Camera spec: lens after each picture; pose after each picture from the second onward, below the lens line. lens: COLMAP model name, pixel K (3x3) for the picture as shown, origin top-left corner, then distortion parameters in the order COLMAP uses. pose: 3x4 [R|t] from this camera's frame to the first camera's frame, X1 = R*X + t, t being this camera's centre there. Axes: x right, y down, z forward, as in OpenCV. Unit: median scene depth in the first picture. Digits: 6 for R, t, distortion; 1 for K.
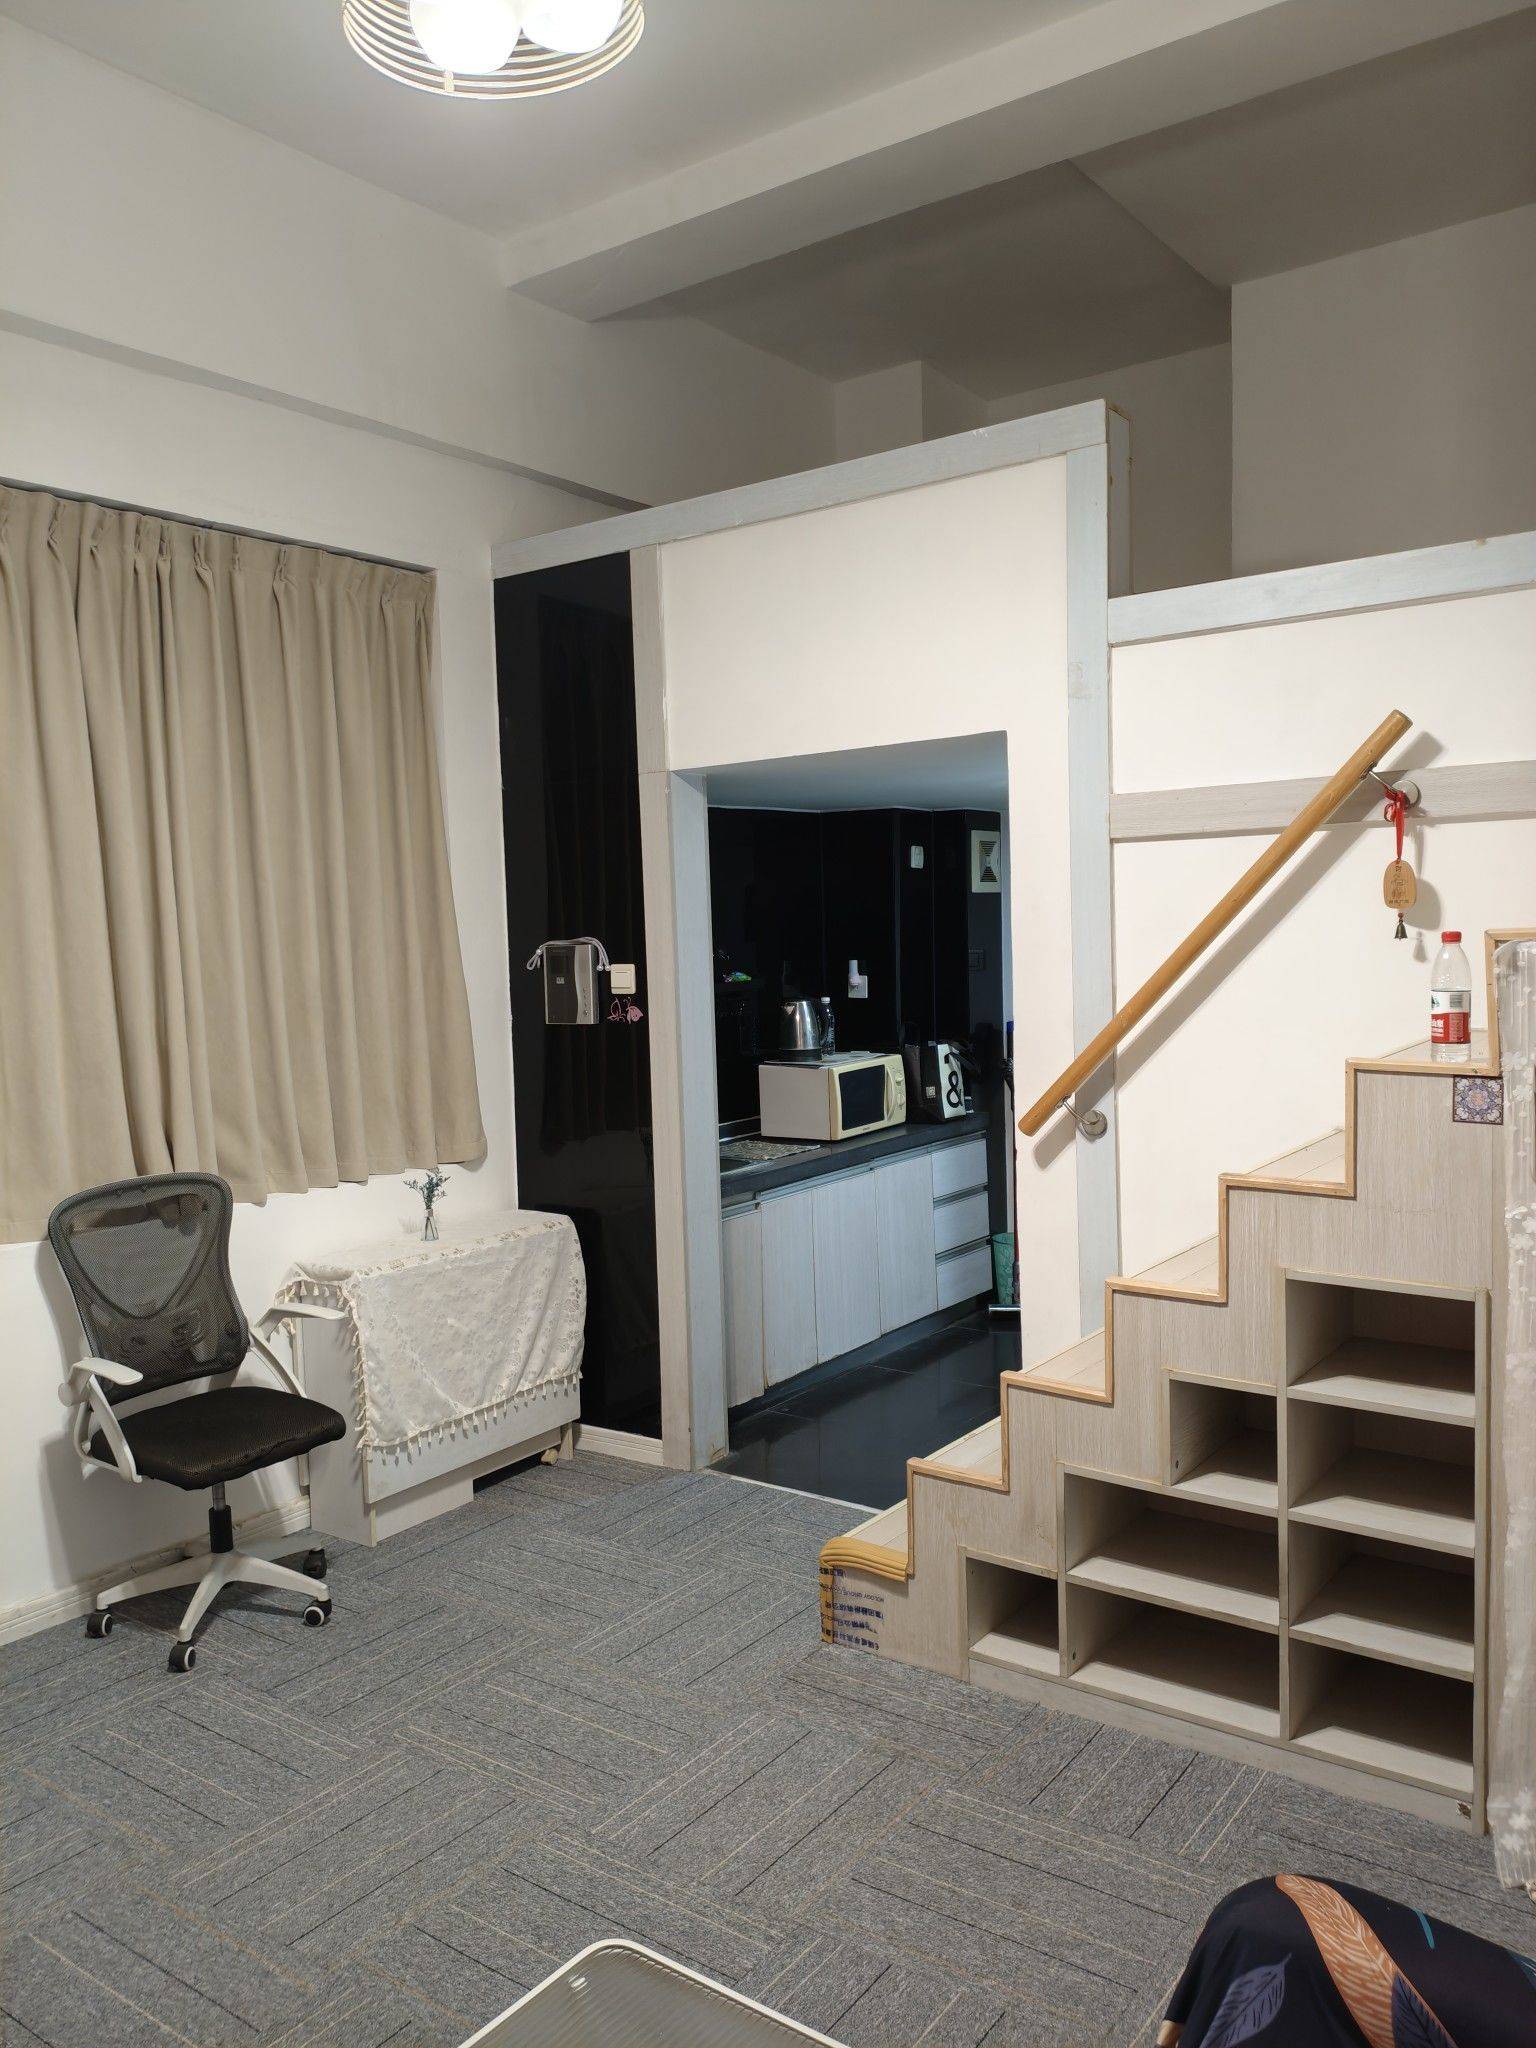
lens RADIAL K [[1559.2, 0, 769.8], [0, 1559.2, 1021.6], [0, 0, 1]] dist [-0.011650, -0.009442]
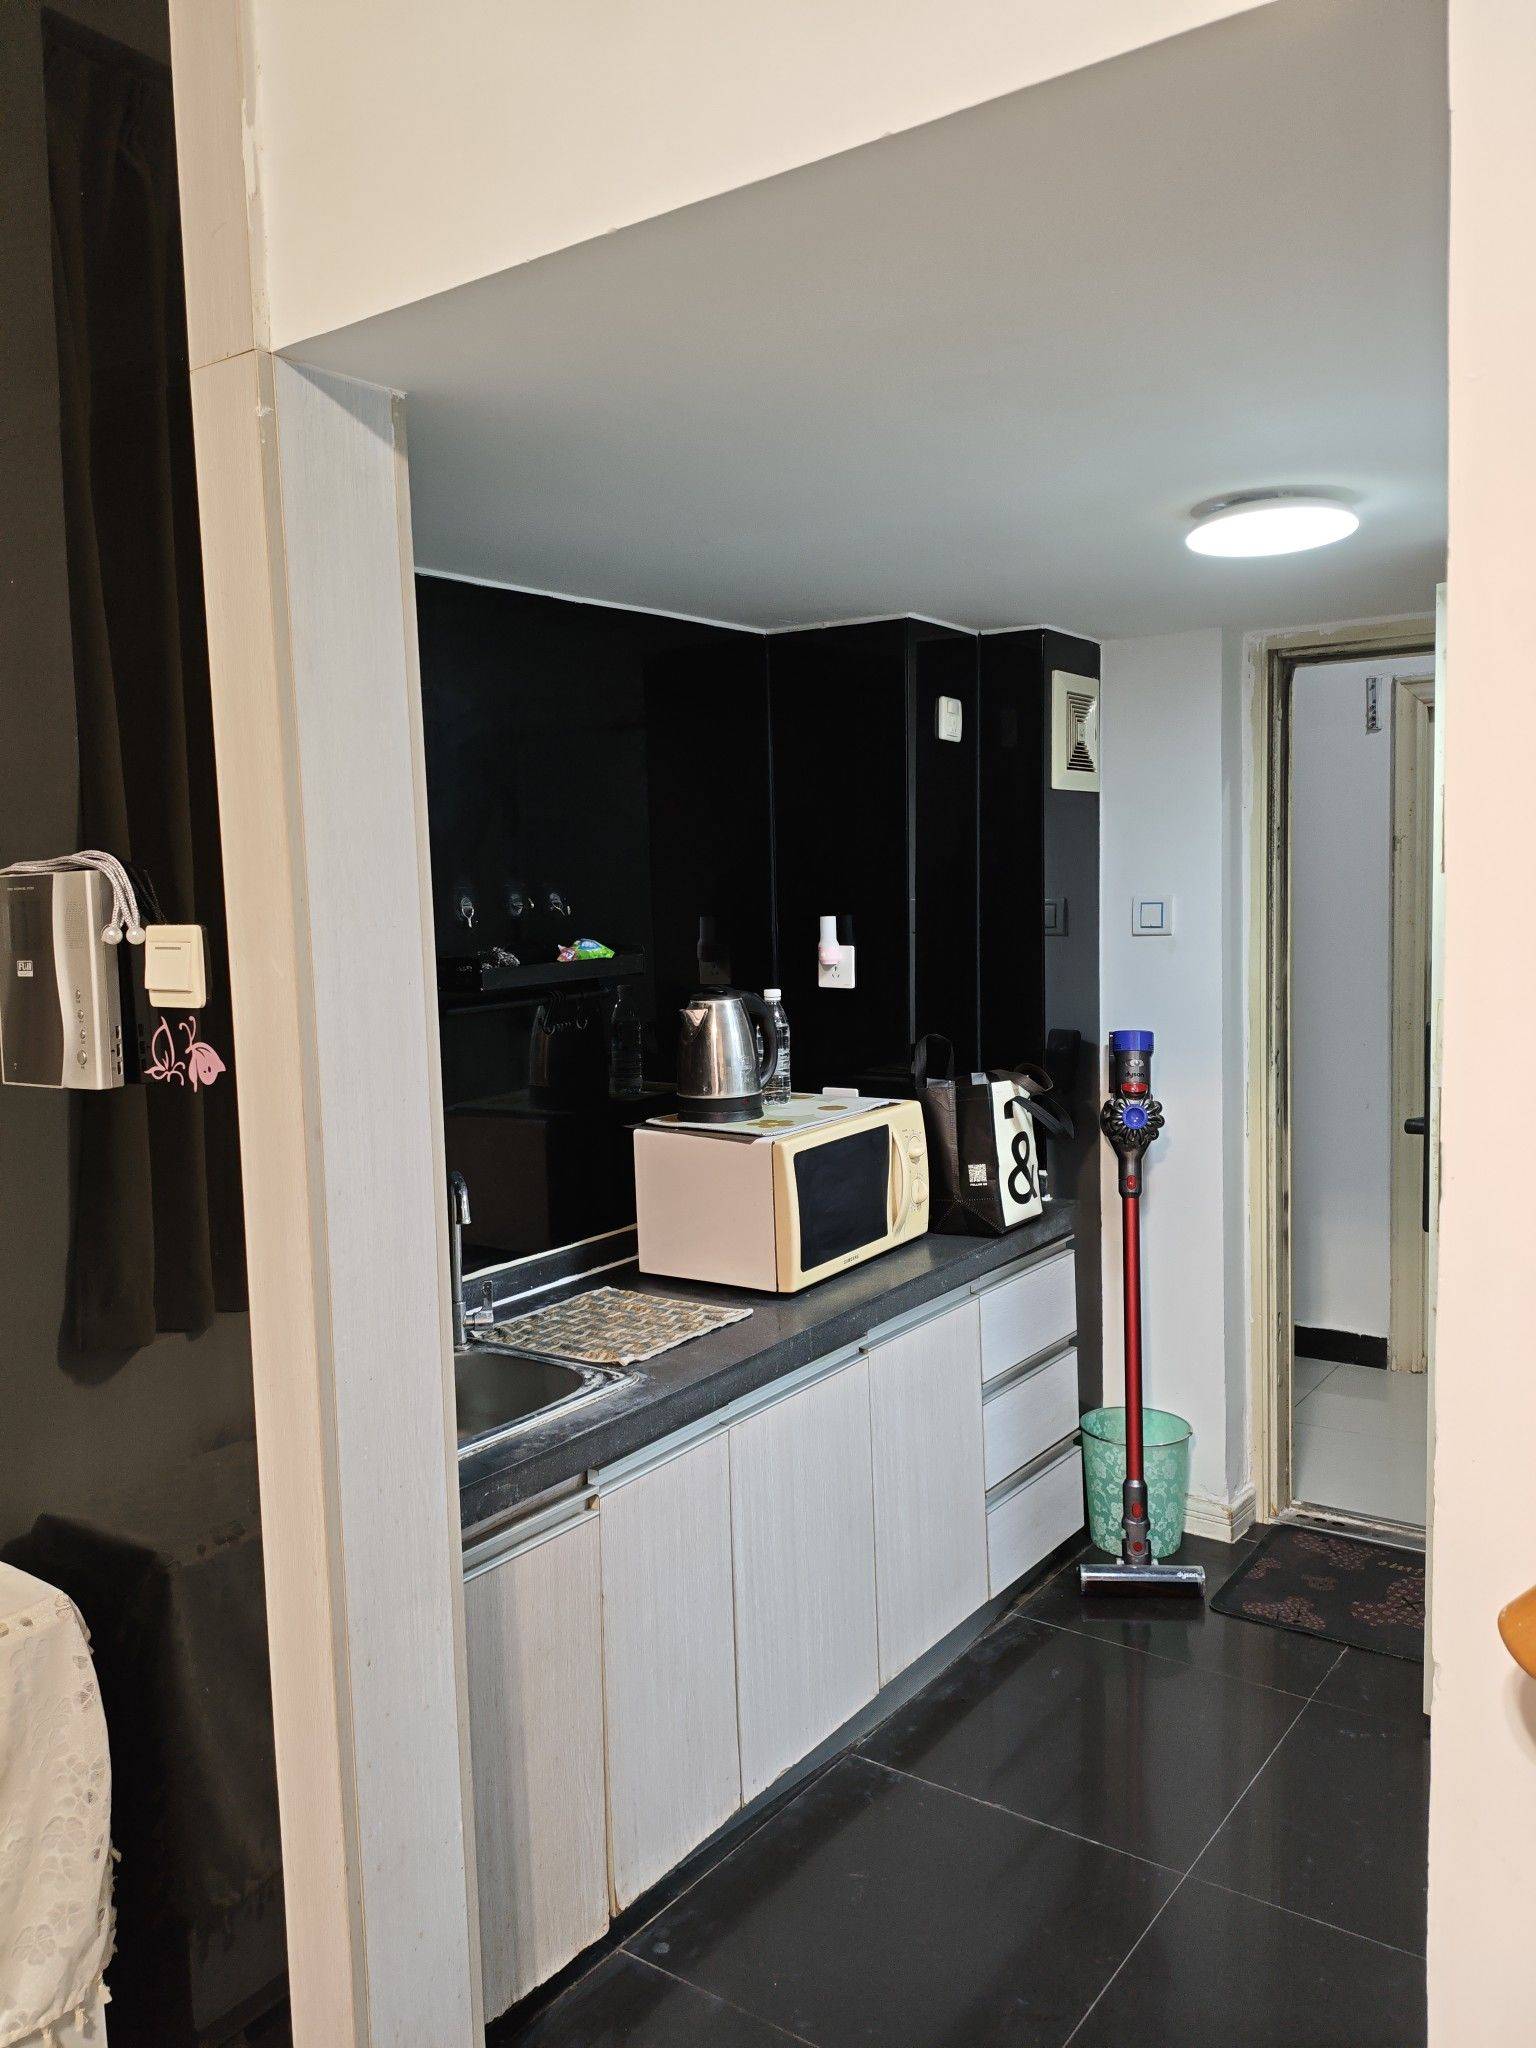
lens RADIAL K [[1559.2, 0, 767.5], [0, 1559.2, 1027.6], [0, 0, 1]] dist [-0.011650, -0.009442]
pose [[0.999976, 0.001225, 0.006833, 0.031226], [-0.001438, 0.999510, 0.031267, -0.019235], [-0.006791, -0.031276, 0.999488, 0.499039]]
